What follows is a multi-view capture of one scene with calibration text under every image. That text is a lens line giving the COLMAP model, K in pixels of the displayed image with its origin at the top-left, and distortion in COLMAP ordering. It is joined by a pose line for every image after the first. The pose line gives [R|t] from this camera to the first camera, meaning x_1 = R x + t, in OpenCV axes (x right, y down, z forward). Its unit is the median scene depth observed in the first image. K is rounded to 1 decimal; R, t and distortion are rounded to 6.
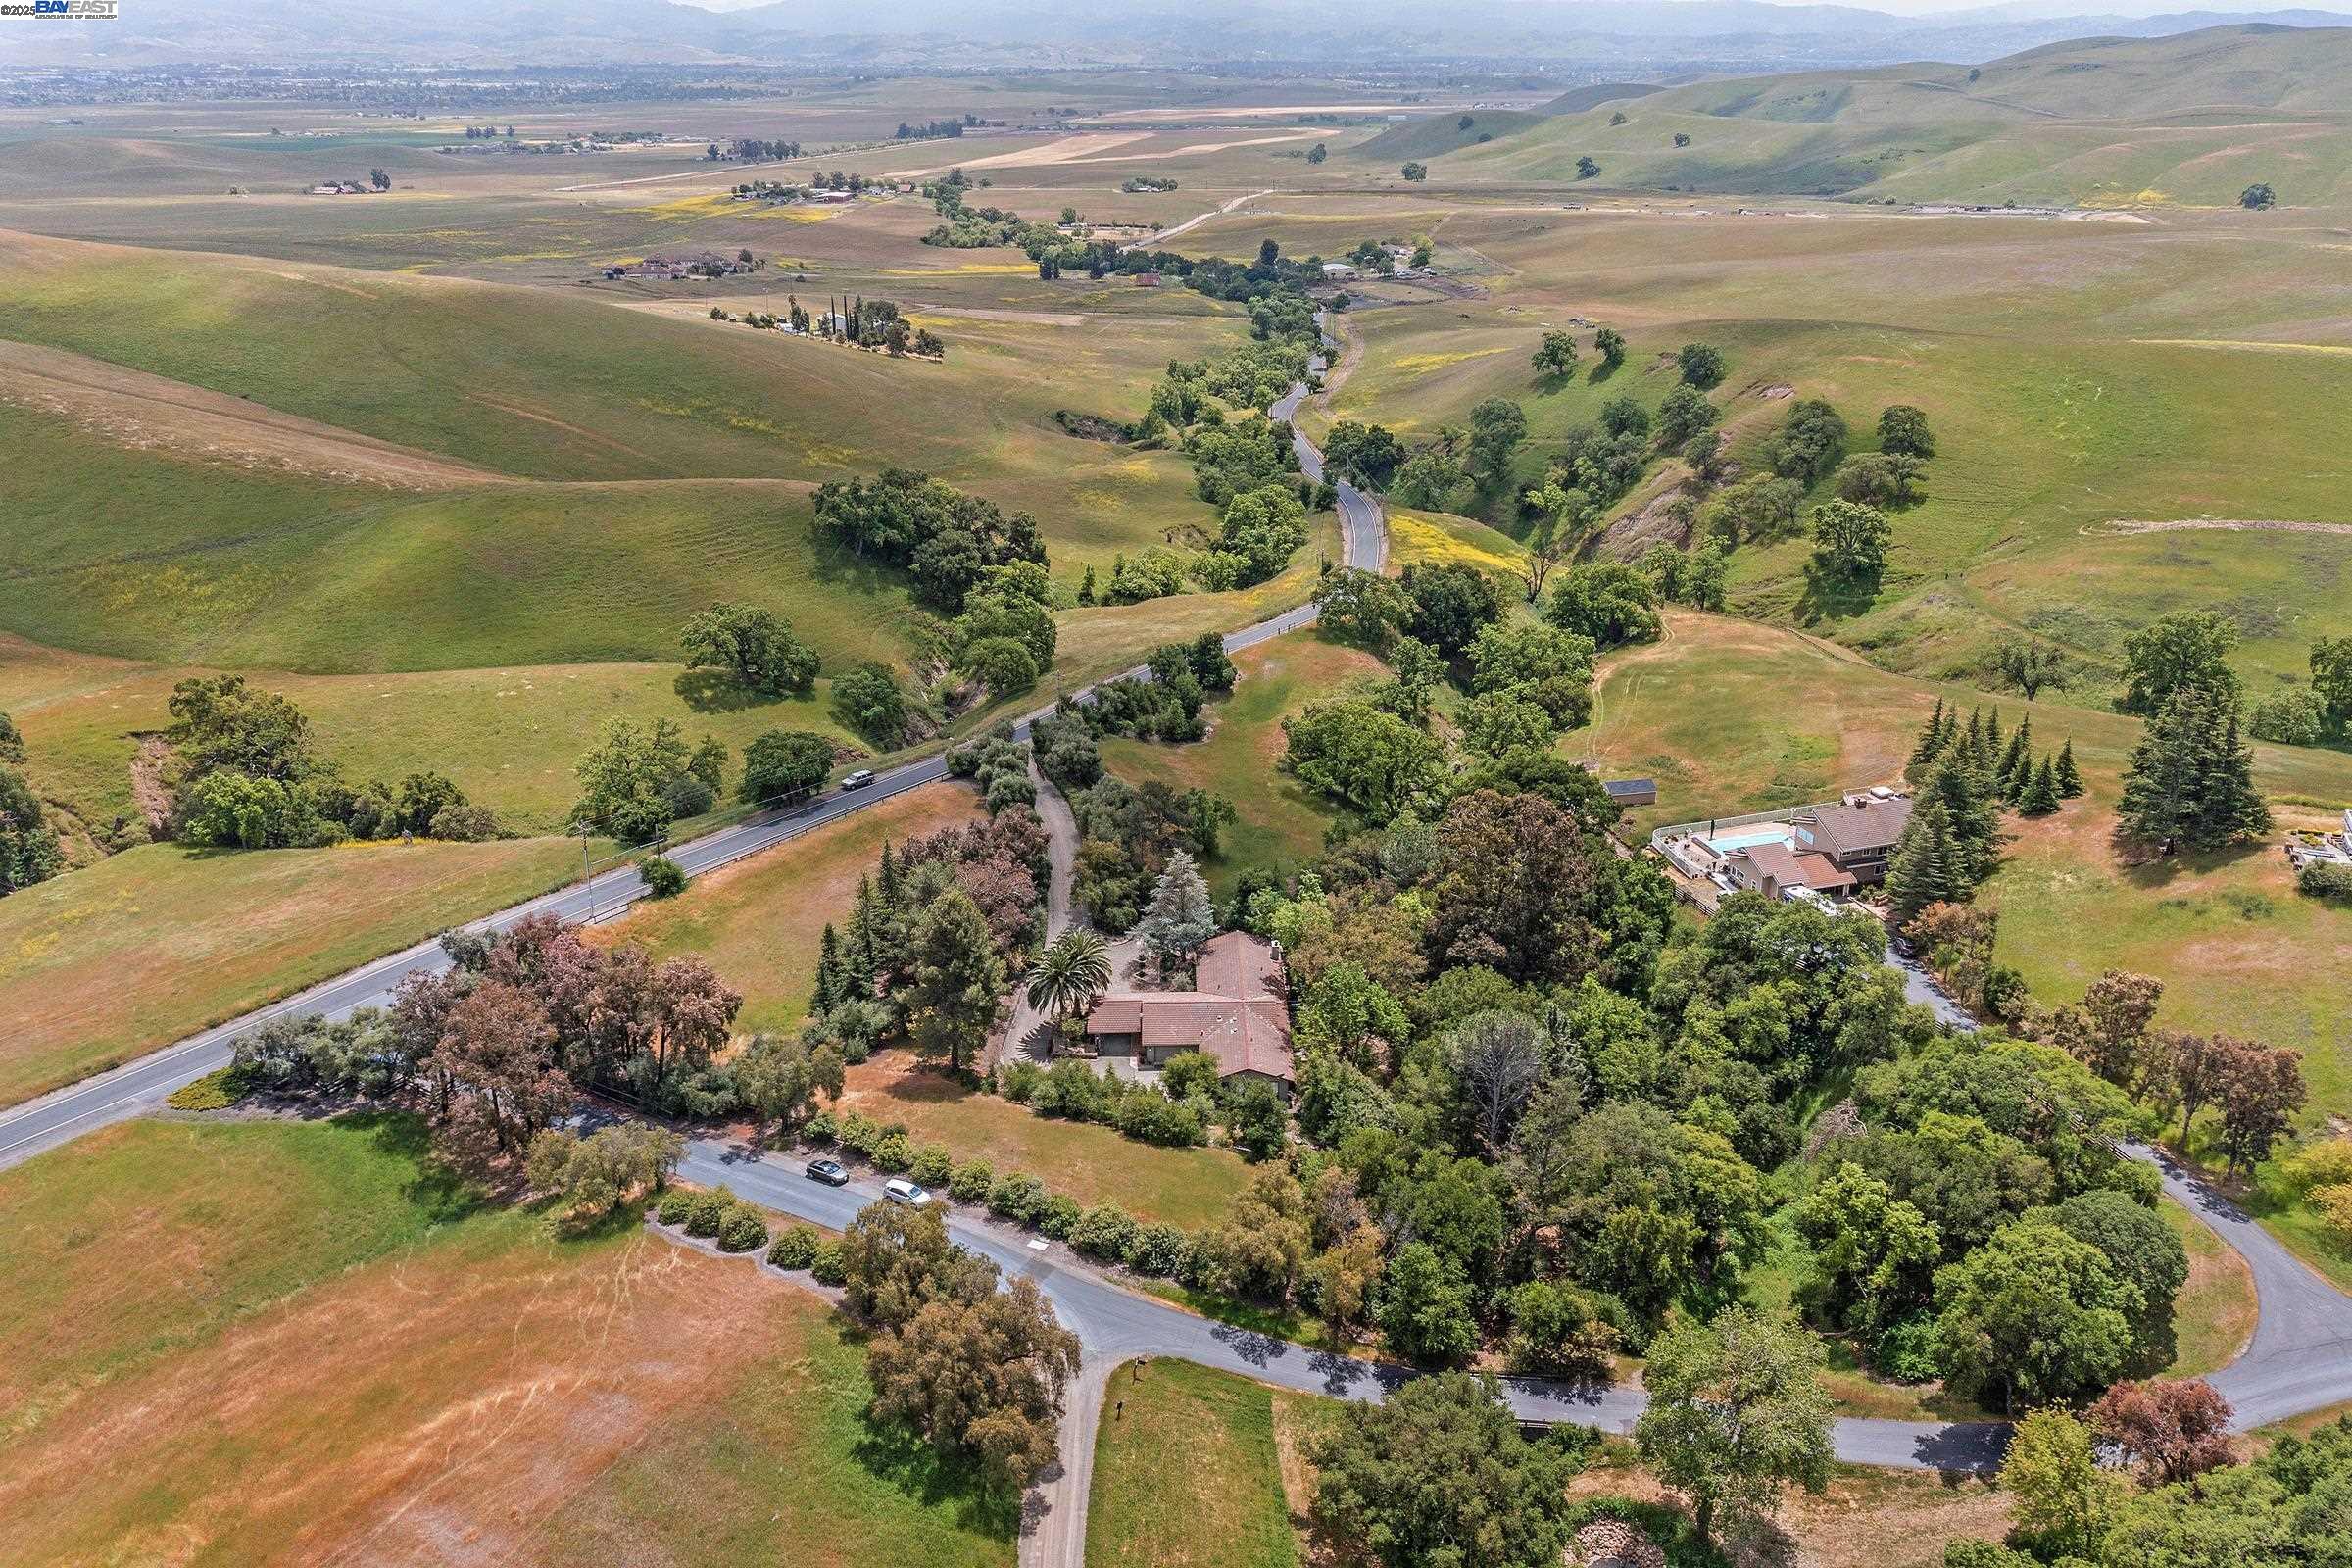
lens RADIAL K [[1858.3, 0, 1176.0], [0, 1858.3, 784.0], [0, 0, 1]] dist [0.025436, 0.007903]
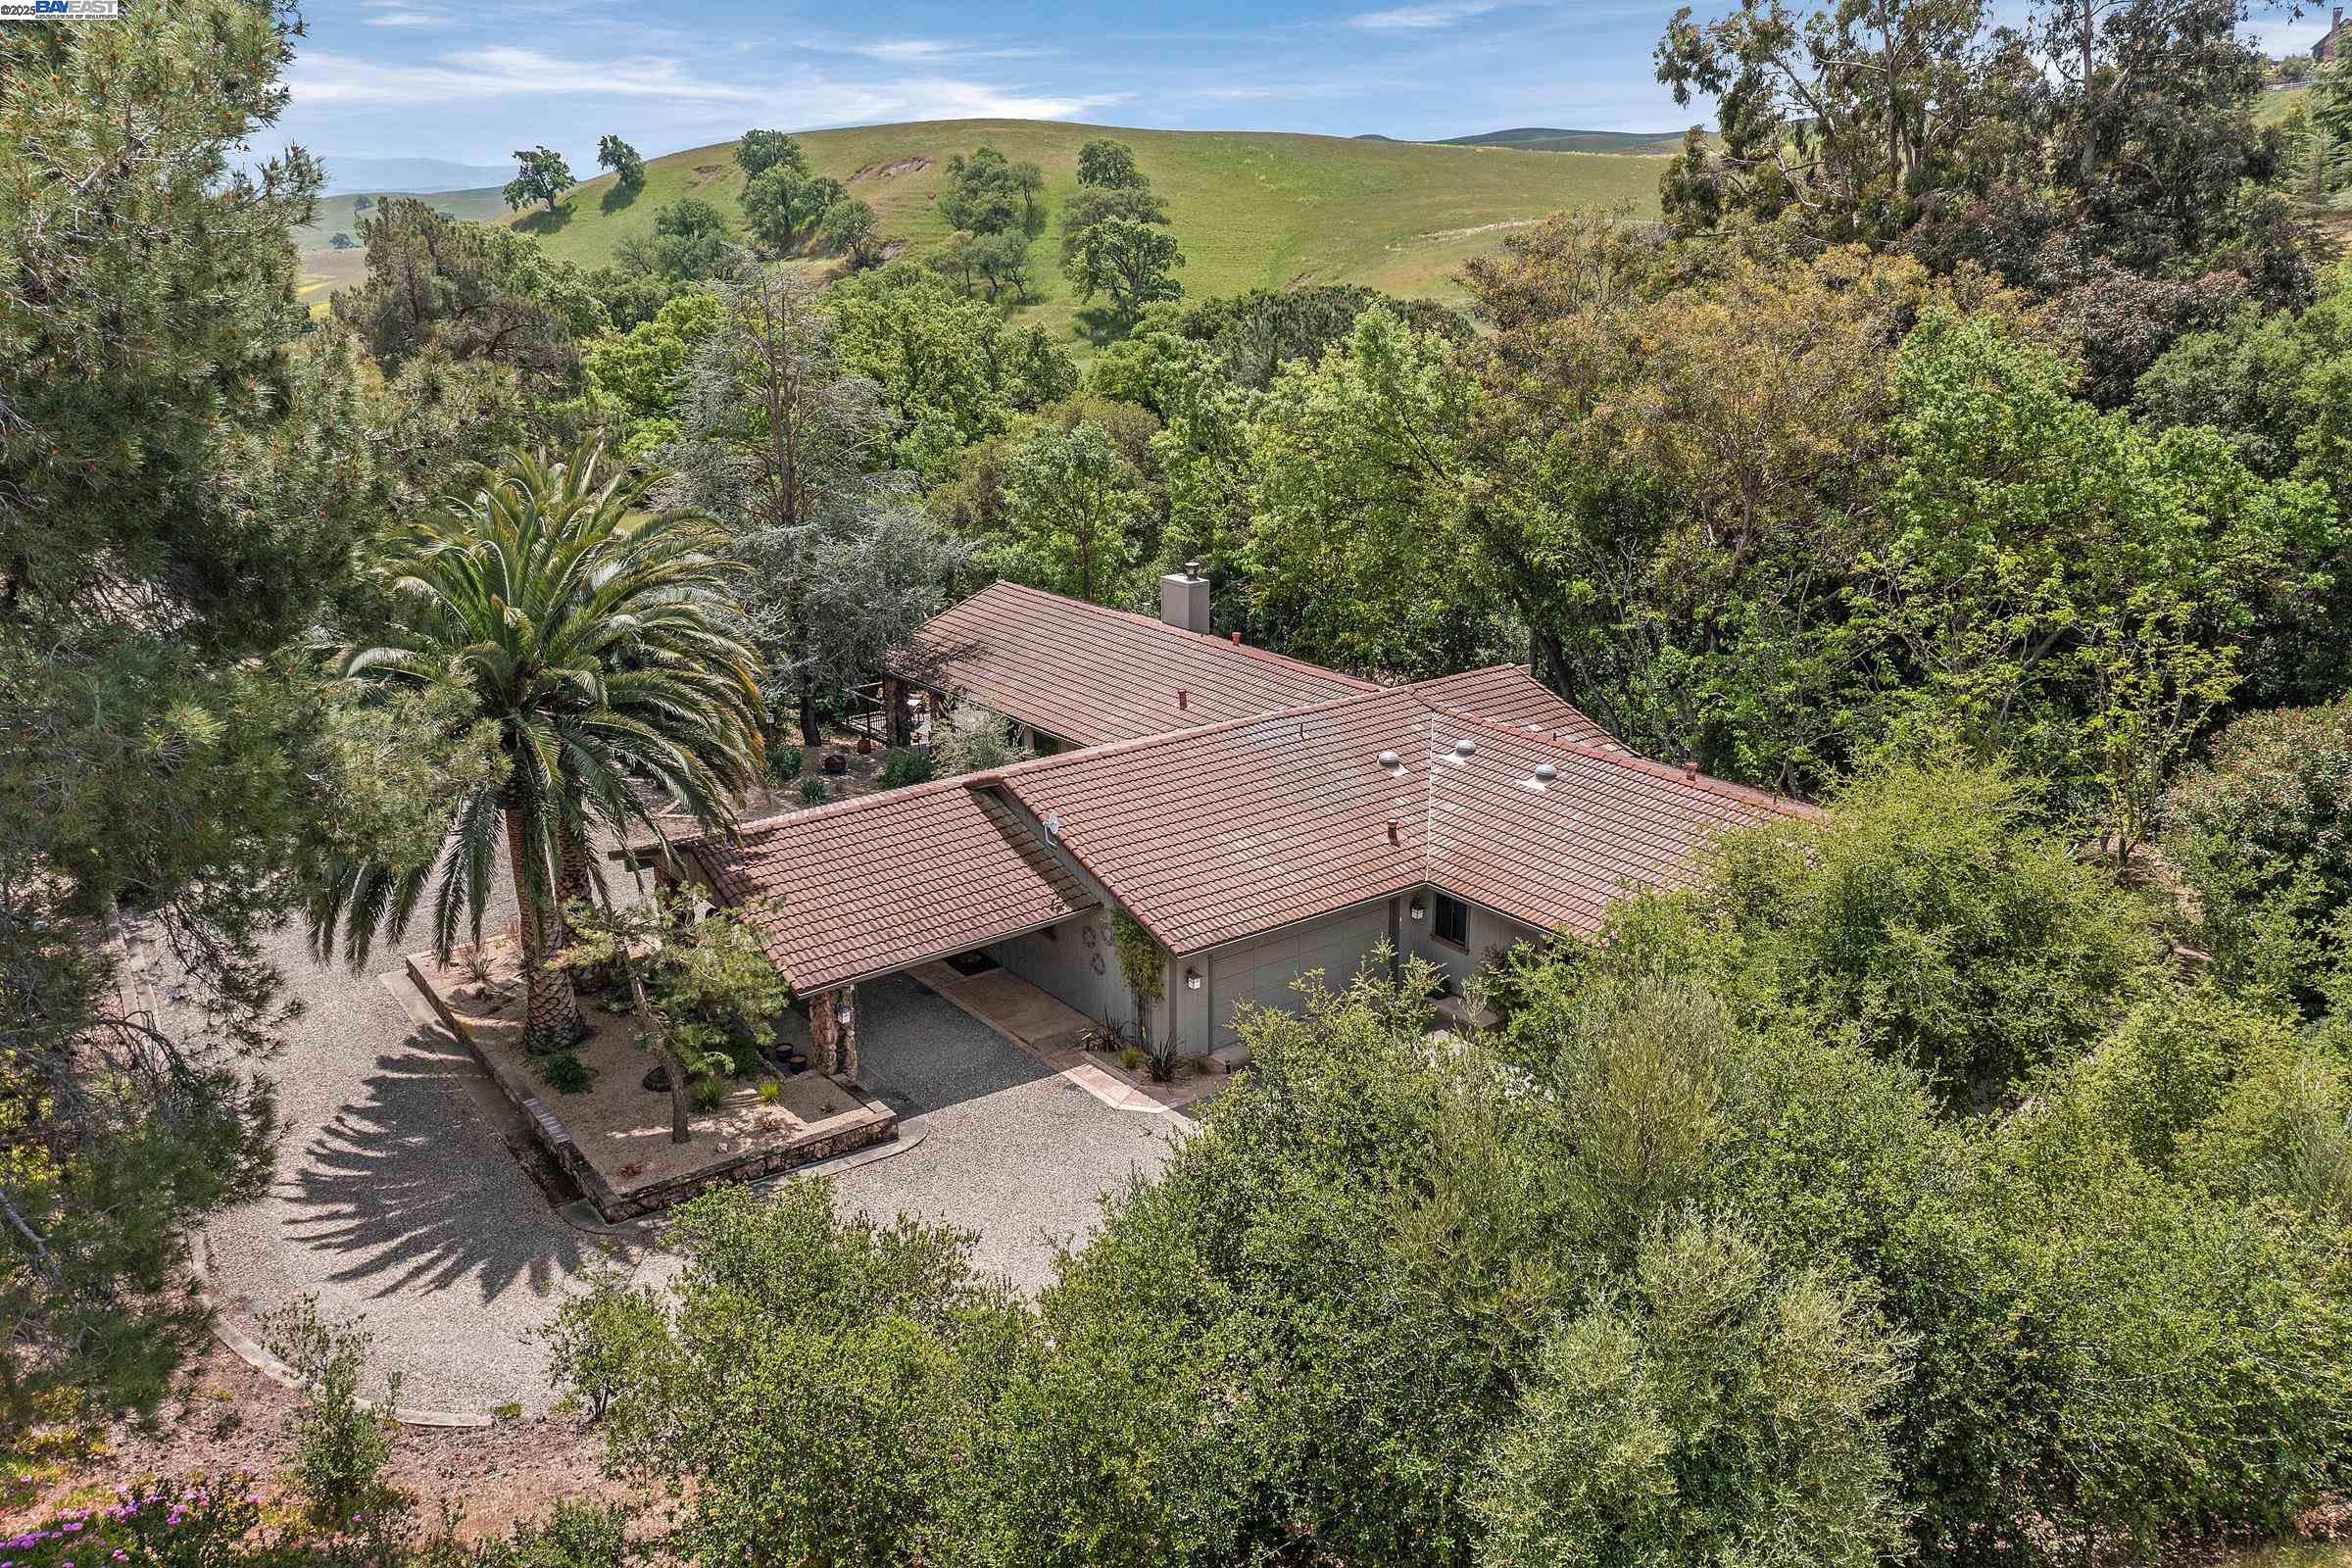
lens RADIAL K [[1858.3, 0, 1176.0], [0, 1858.3, 784.0], [0, 0, 1]] dist [0.025436, 0.007903]
pose [[0.796678, -0.185102, 0.575362, -0.064832], [0.239857, 0.970605, -0.019862, 0.076384], [-0.554773, 0.153828, 0.817658, 0.509393]]
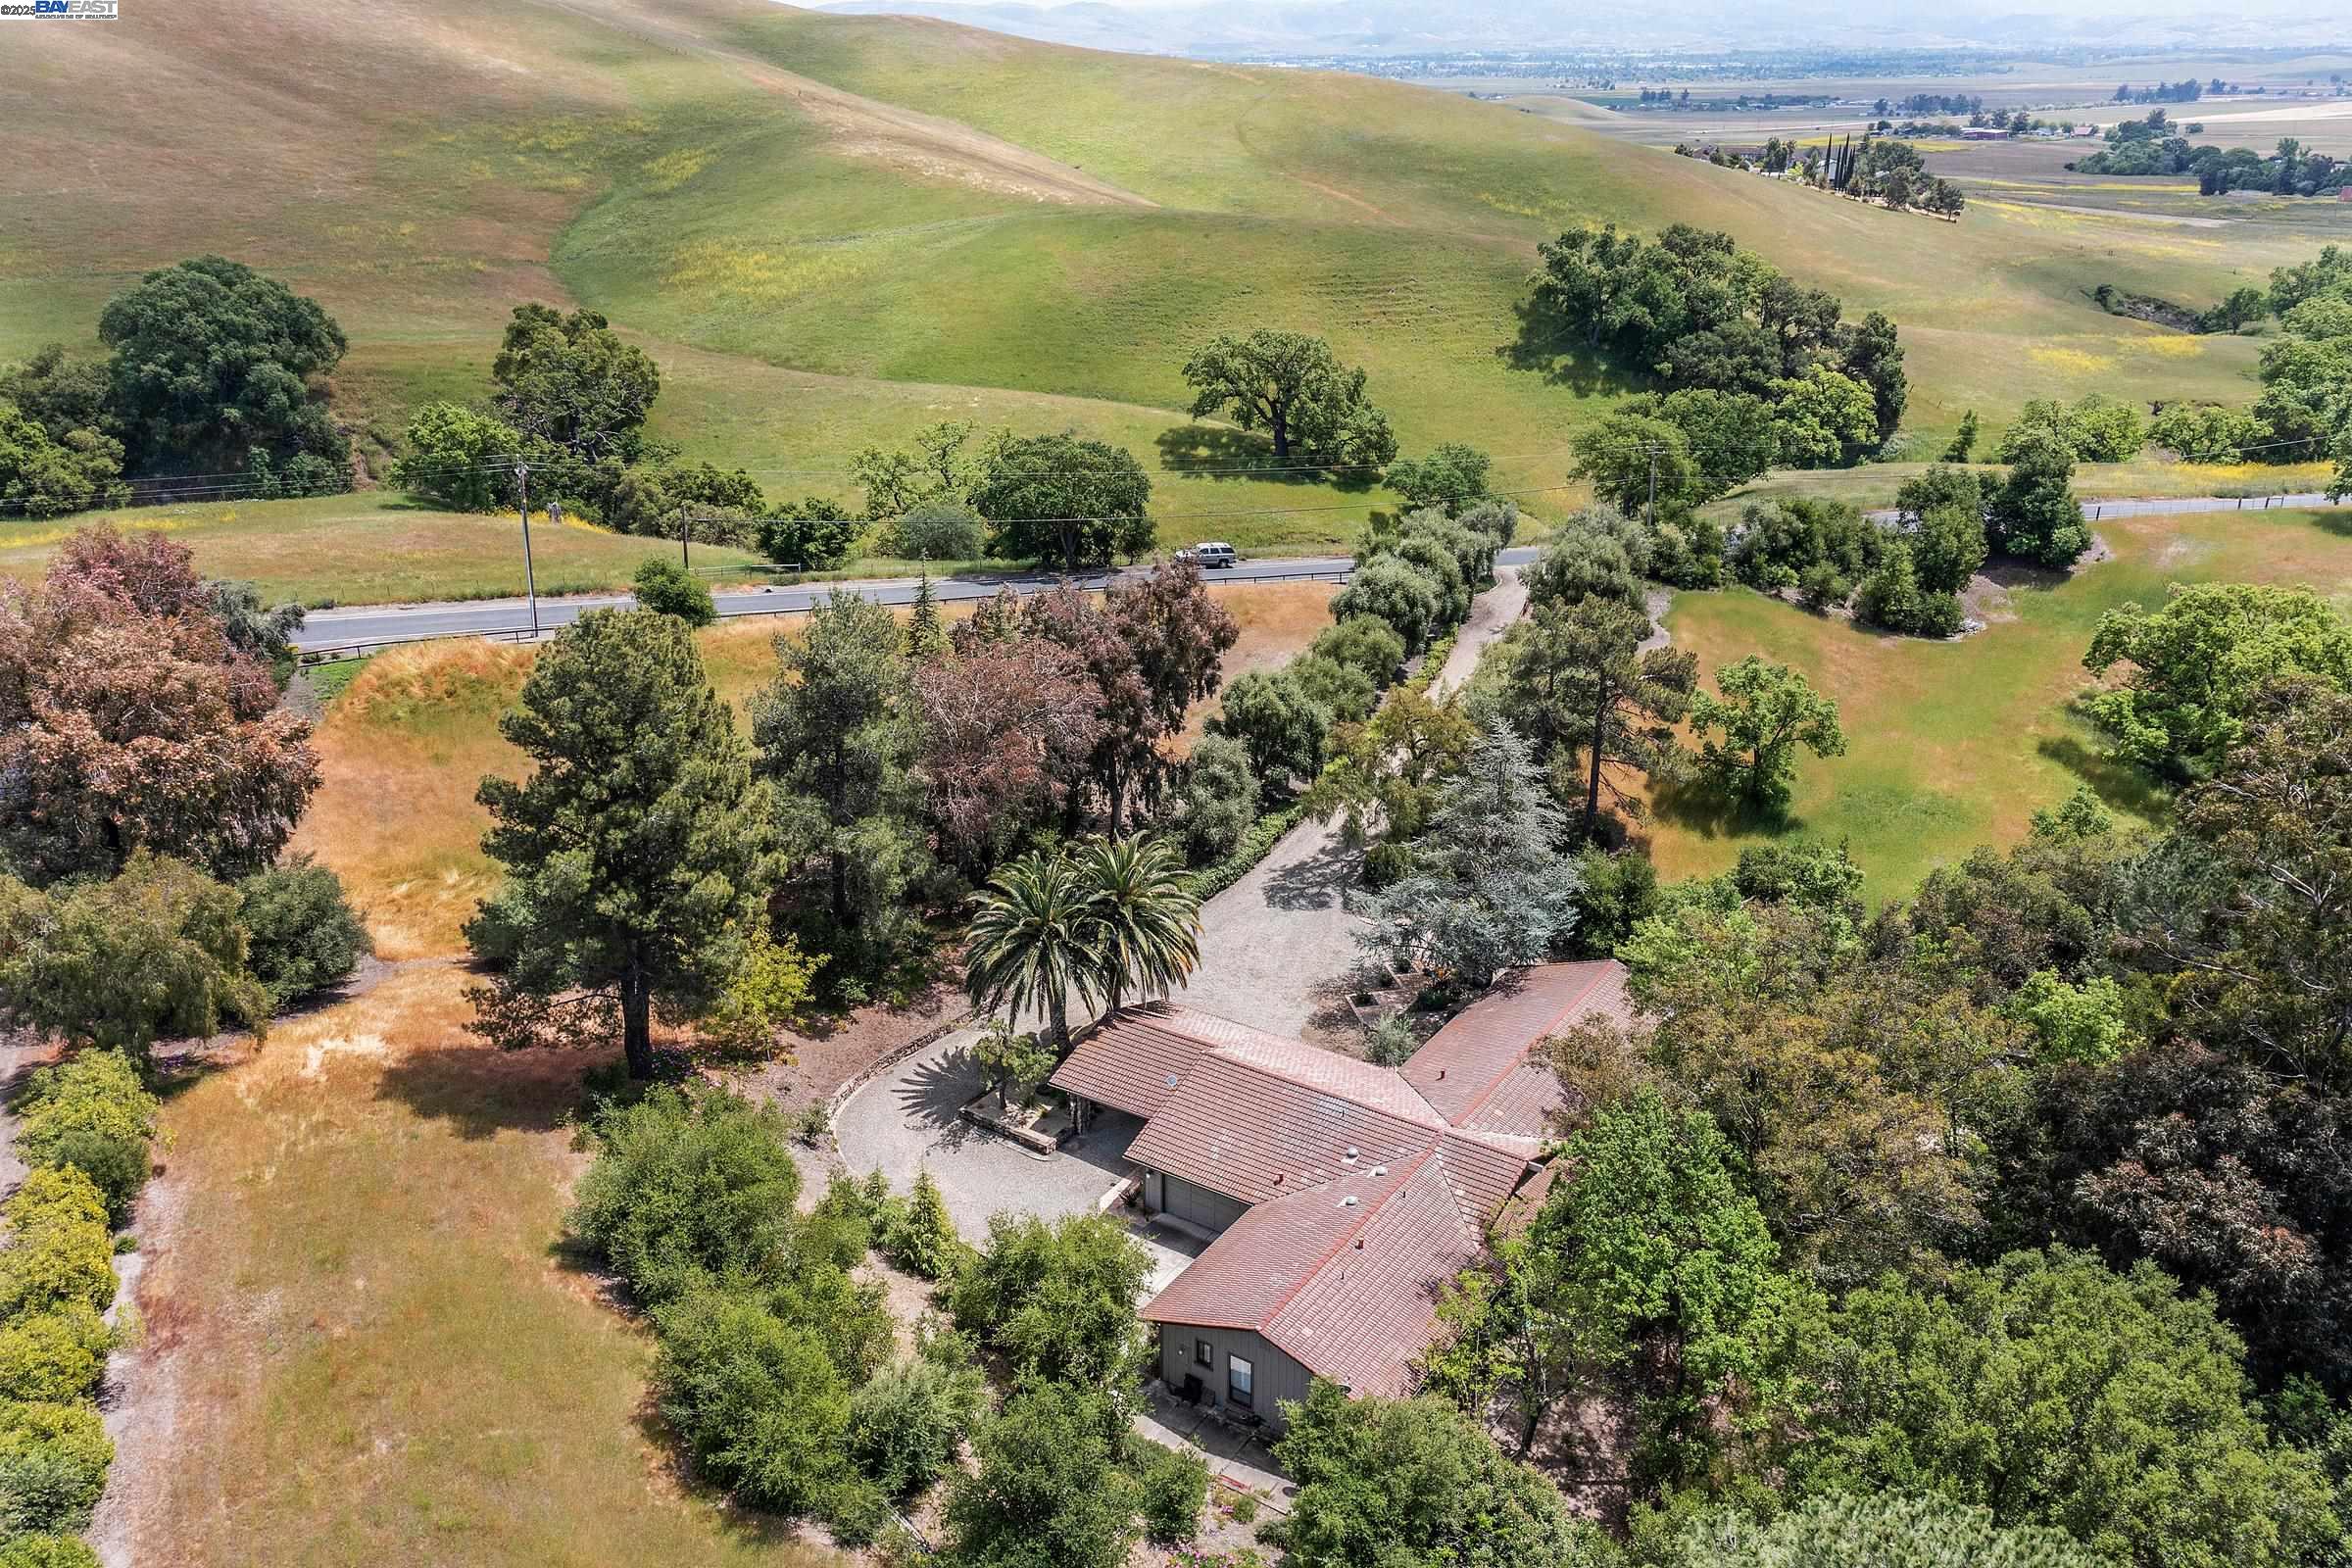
lens RADIAL K [[1858.3, 0, 1176.0], [0, 1858.3, 784.0], [0, 0, 1]] dist [0.025436, 0.007903]
pose [[0.824616, 0.216061, -0.522806, 0.098776], [-0.218810, 0.974076, 0.057432, 0.026774], [0.521661, 0.067036, 0.850515, 0.405269]]
